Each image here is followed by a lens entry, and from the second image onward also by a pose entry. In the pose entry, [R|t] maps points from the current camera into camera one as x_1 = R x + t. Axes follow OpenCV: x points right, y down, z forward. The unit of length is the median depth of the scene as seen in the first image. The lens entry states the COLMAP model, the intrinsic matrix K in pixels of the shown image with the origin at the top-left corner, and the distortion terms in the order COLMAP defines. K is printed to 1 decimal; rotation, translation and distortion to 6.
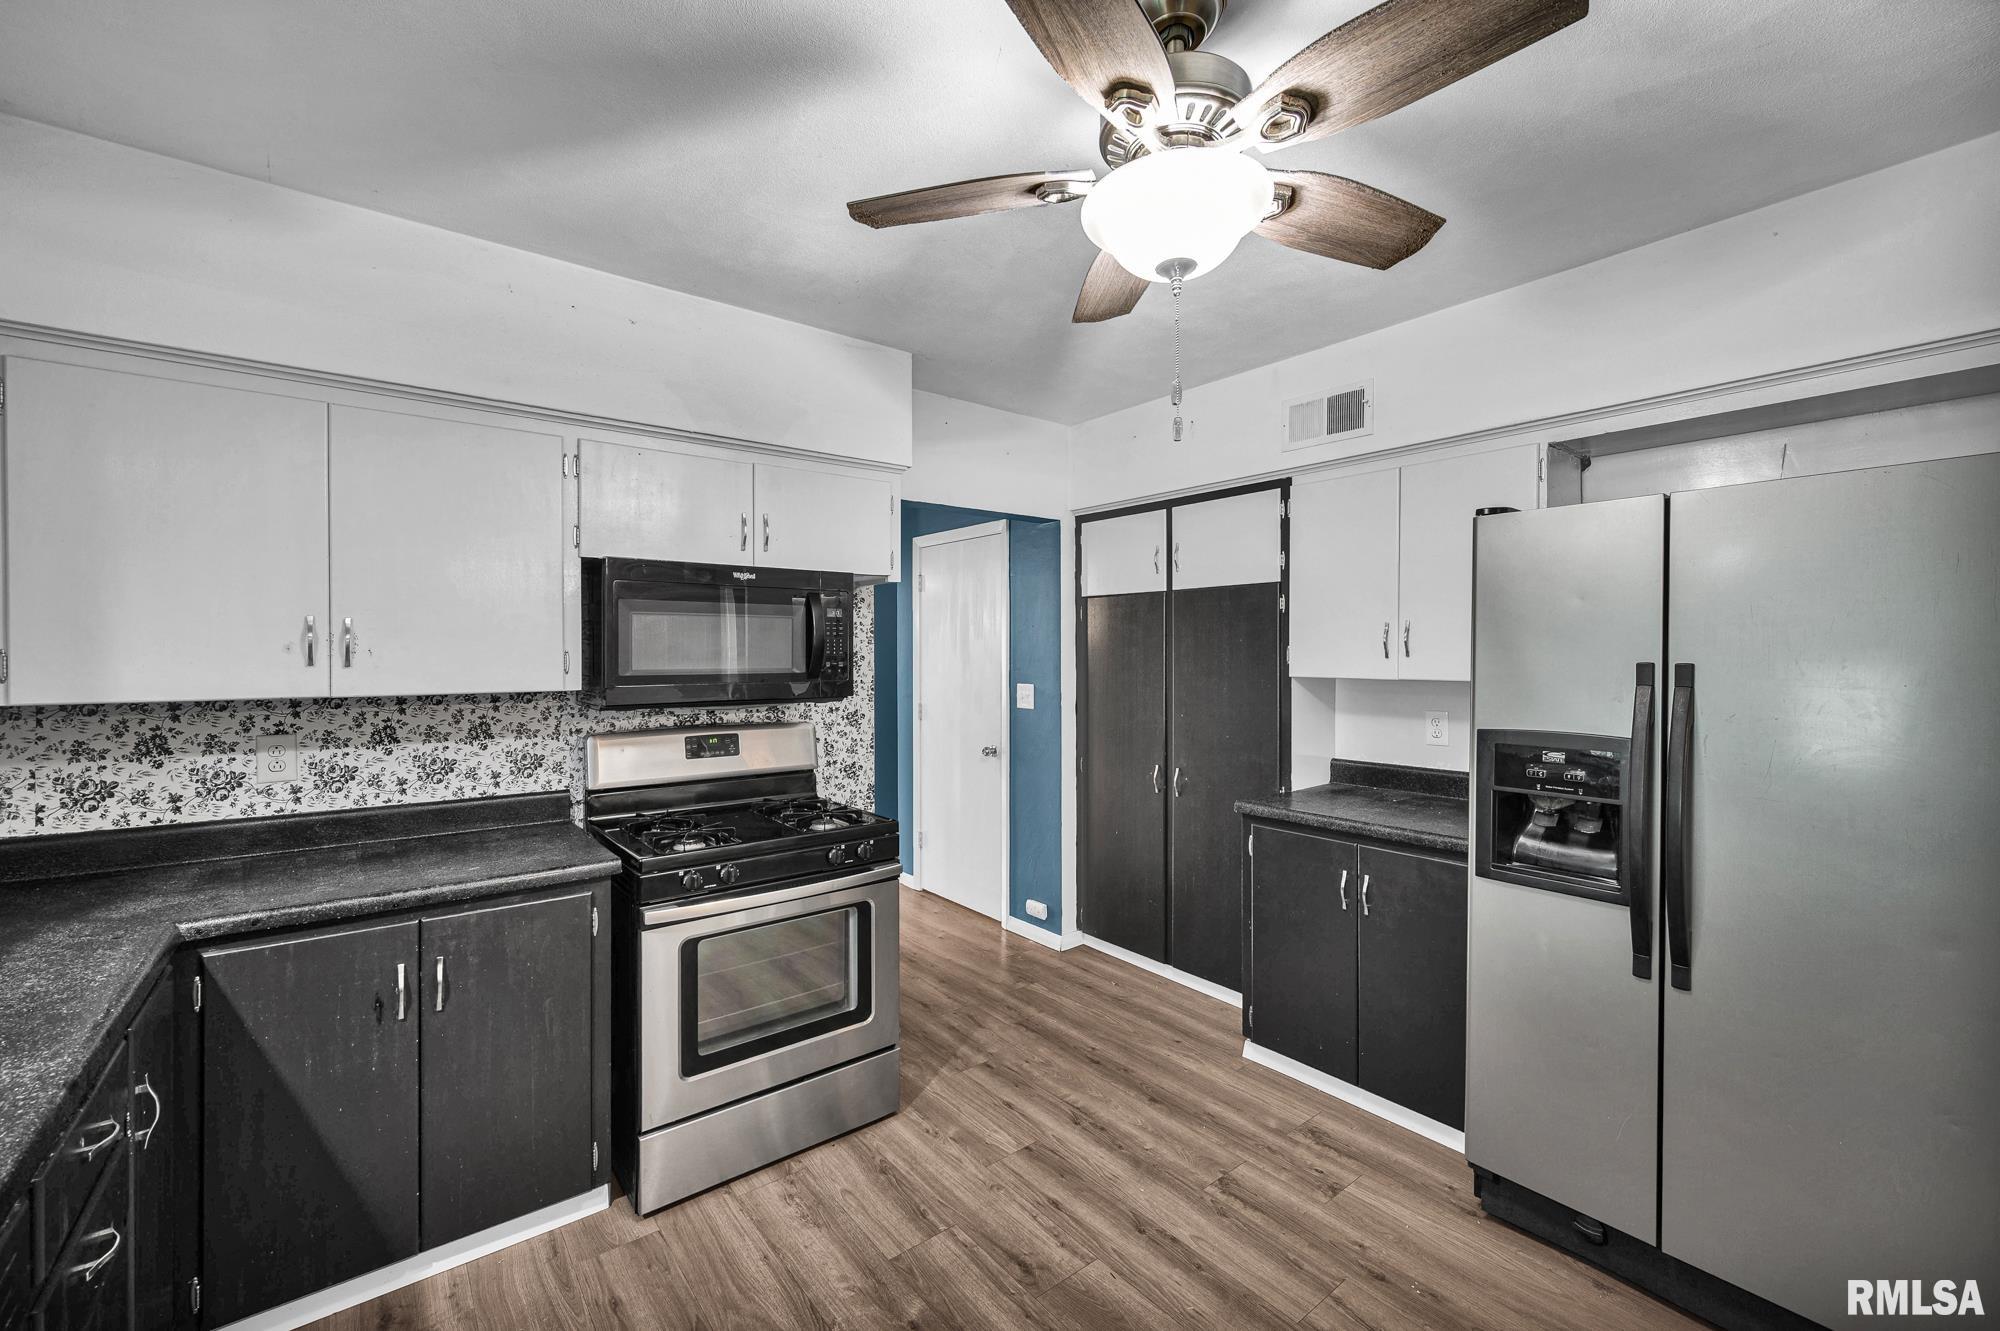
lens RADIAL K [[813.0, 0, 990.9], [0, 813.0, 658.9], [0, 0, 1]] dist [-0.002858, -0.000266]
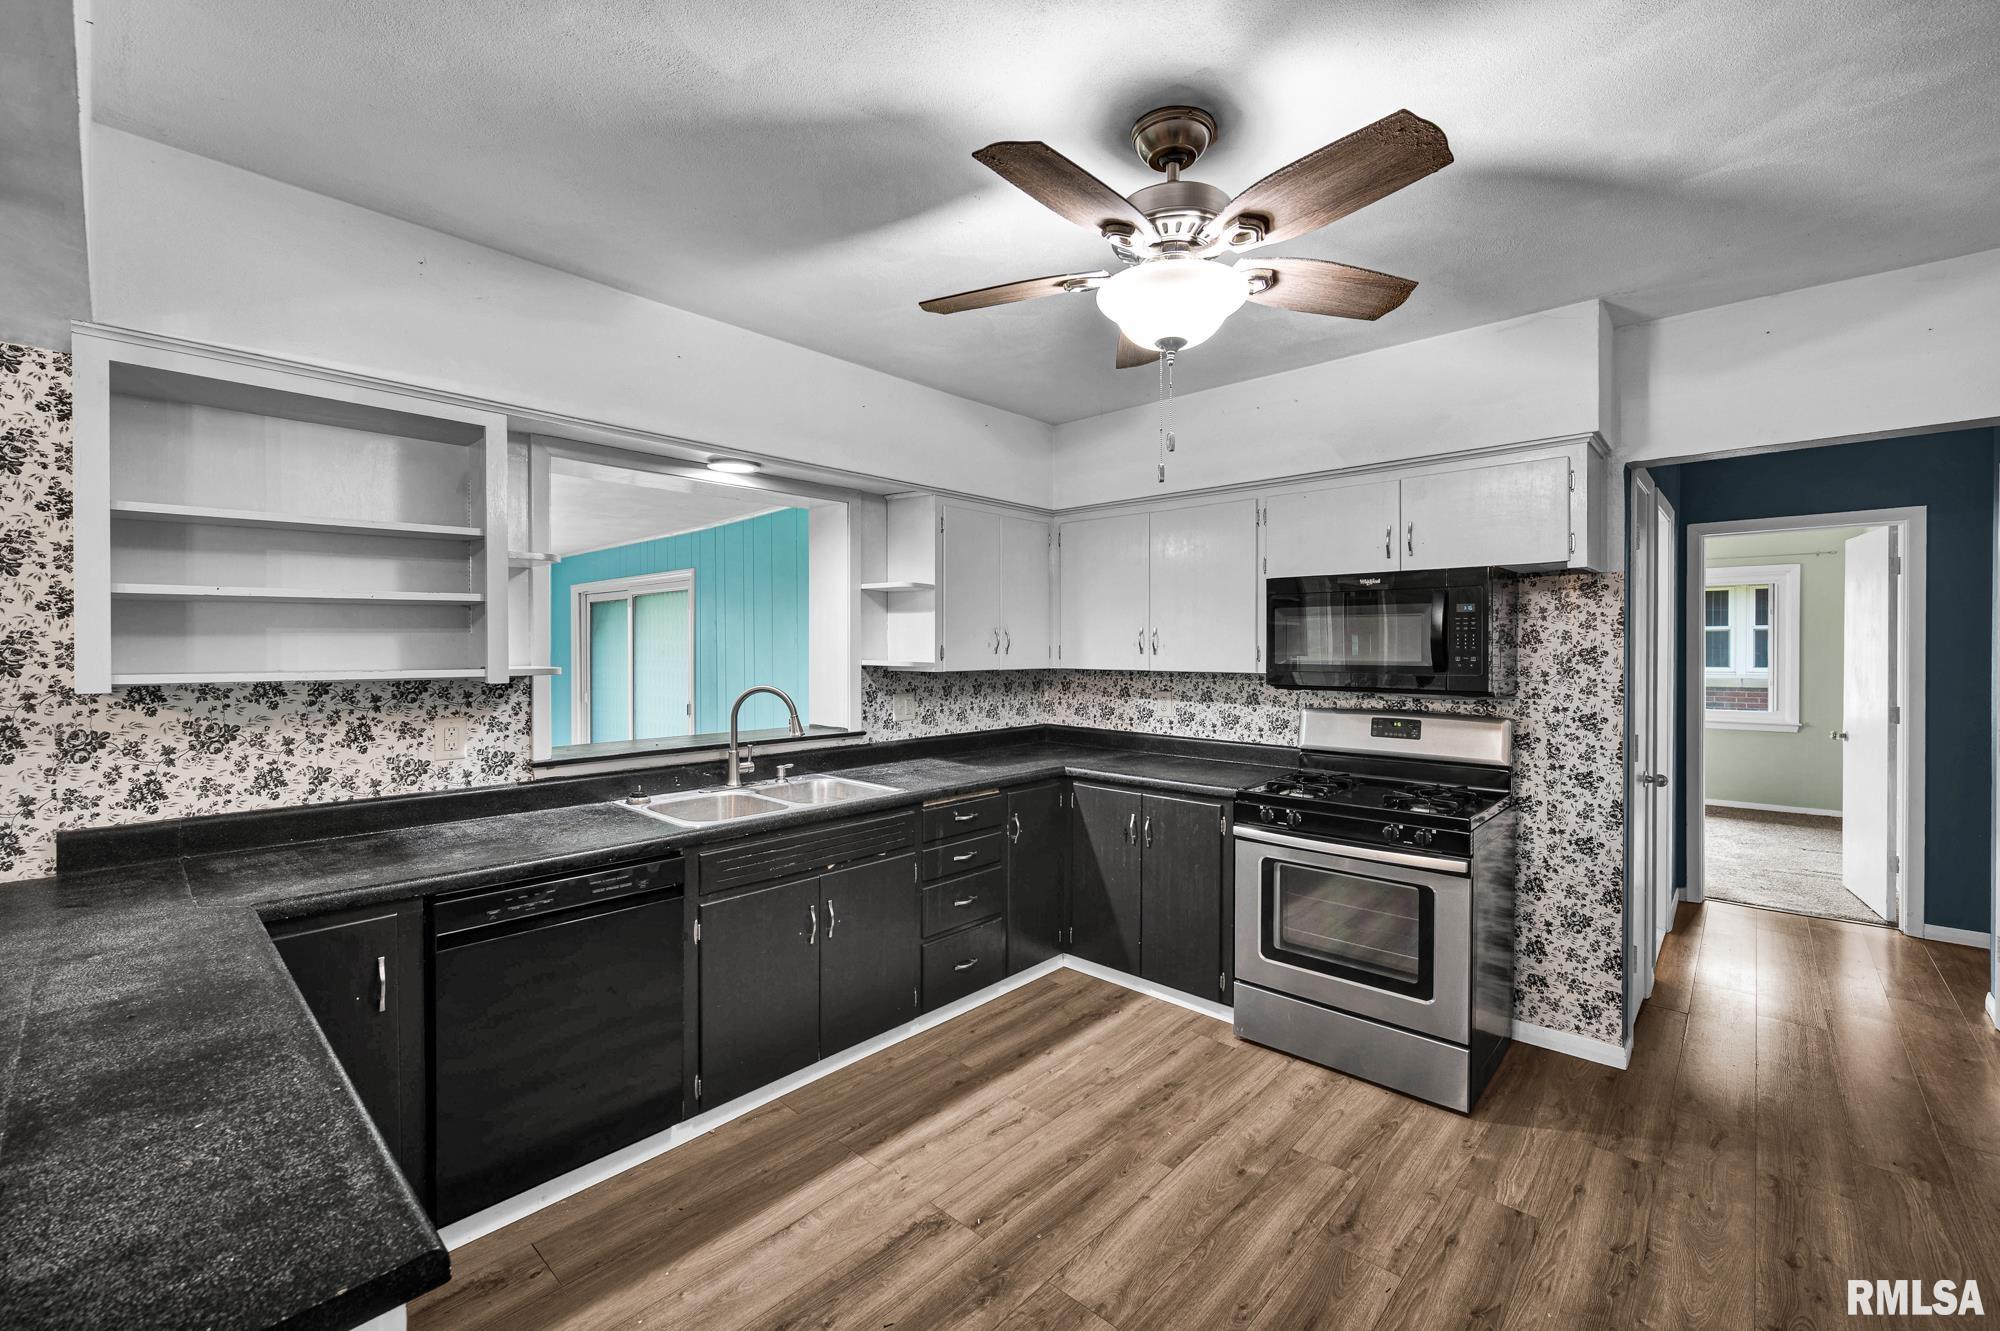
lens RADIAL K [[813.0, 0, 992.3], [0, 813.0, 651.5], [0, 0, 1]] dist [-0.002858, -0.000266]
pose [[0.155187, 0.008110, -0.987852, 0.822728], [-0.006963, 0.999950, 0.007115, -0.007002], [0.987861, 0.005774, 0.155236, 0.299895]]
